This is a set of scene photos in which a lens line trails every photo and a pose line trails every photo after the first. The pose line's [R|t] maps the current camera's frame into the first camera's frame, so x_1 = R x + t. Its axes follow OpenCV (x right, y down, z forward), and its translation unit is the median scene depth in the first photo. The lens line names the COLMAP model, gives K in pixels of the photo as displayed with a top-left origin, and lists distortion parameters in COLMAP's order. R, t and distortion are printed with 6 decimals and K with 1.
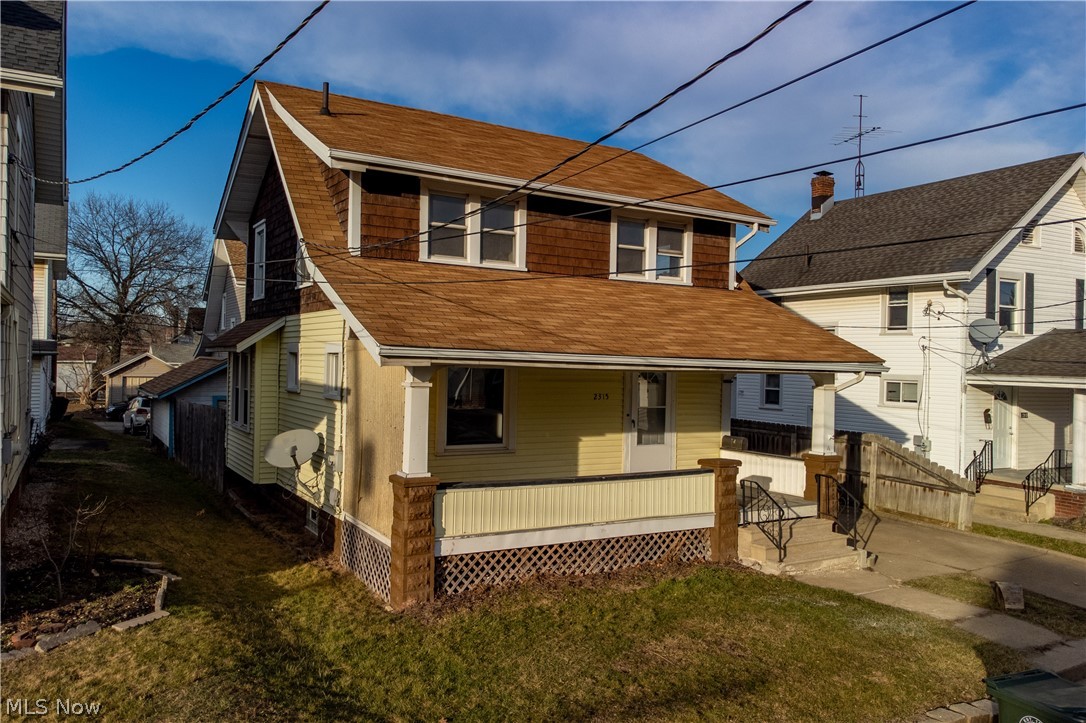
lens RADIAL K [[799.4, 0, 521.3], [0, 799.4, 361.1], [0, 0, 1]] dist [0.010071, 0.001713]
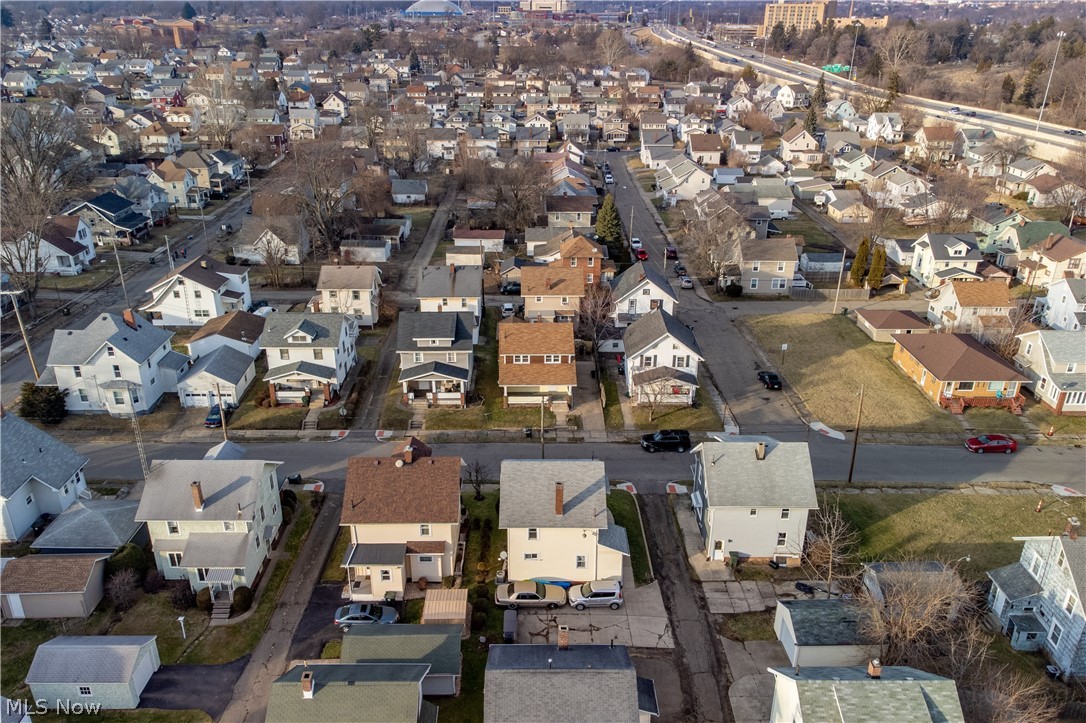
lens RADIAL K [[811.0, 0, 542.8], [0, 811.0, 371.7], [0, 0, 1]] dist [0.029960, -0.006096]
pose [[0.884666, 0.184046, -0.428362, 3.351566], [0.013668, 0.908152, 0.418417, -3.193347], [0.466026, -0.376014, 0.800896, -4.929082]]
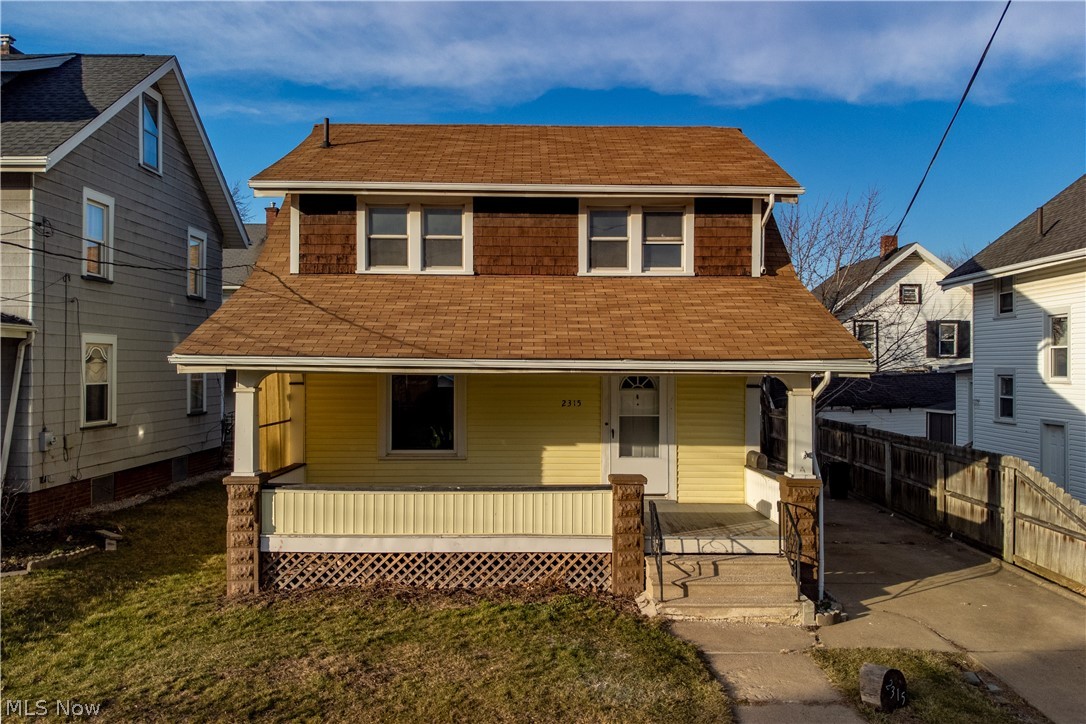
lens RADIAL K [[806.8, 0, 539.5], [0, 806.8, 358.6], [0, 0, 1]] dist [0.019516, 0.006992]
pose [[0.872078, -0.022436, -0.488852, 0.597173], [0.016245, 0.999725, -0.016902, 0.008999], [0.489097, 0.006799, 0.872203, 0.189329]]
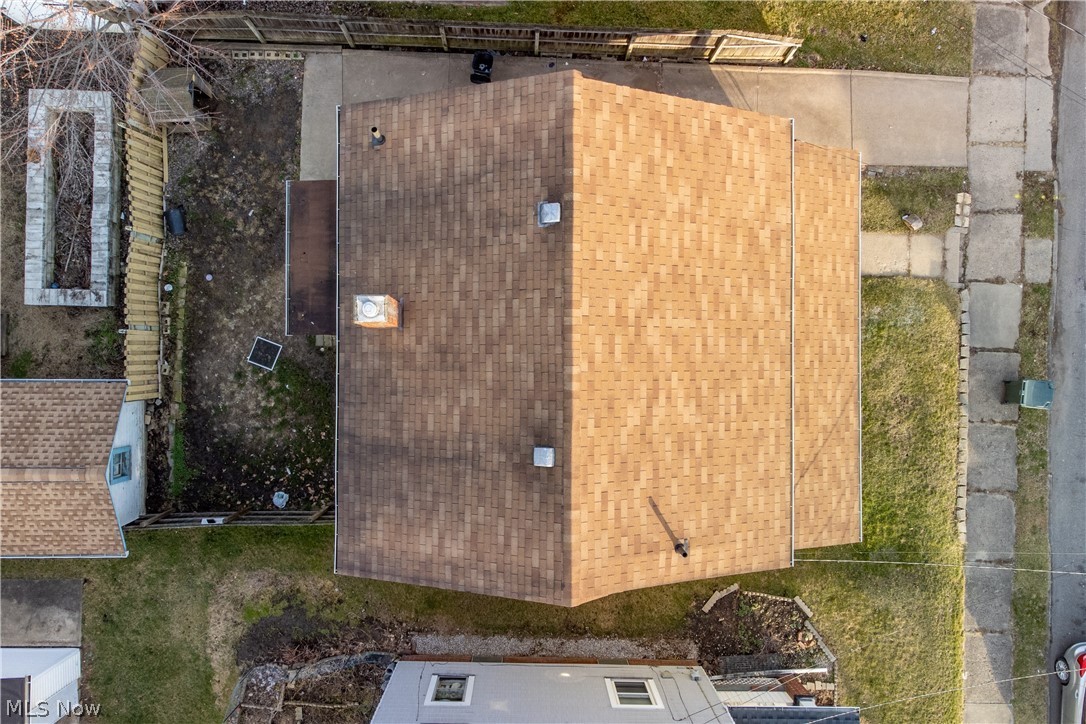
lens RADIAL K [[811.0, 0, 542.8], [0, 811.0, 372.2], [0, 0, 1]] dist [0.029960, -0.006096]
pose [[0.494395, -0.869062, -0.017458, -0.120790], [0.000617, -0.019733, 0.999805, -1.500879], [-0.869237, -0.494310, -0.009219, 1.392995]]
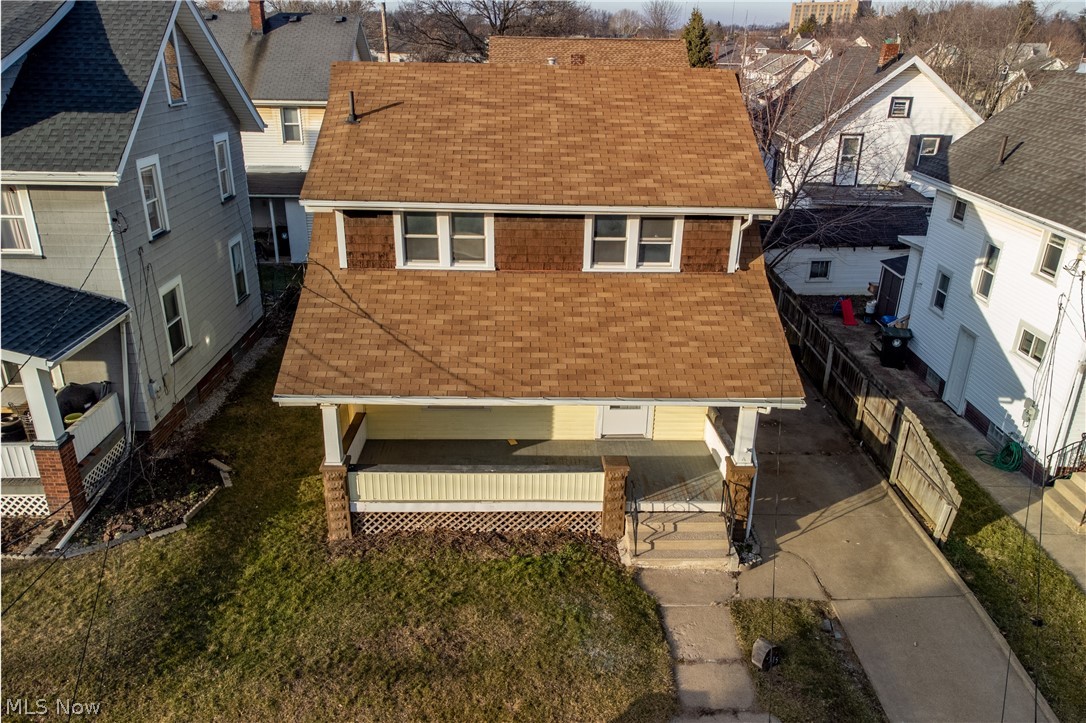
lens RADIAL K [[811.0, 0, 542.8], [0, 811.0, 371.7], [0, 0, 1]] dist [0.029960, -0.006096]
pose [[0.882975, 0.176121, -0.435128, 0.651473], [0.003226, 0.924650, 0.380805, -0.455238], [0.469408, -0.337645, 0.815875, 0.017530]]
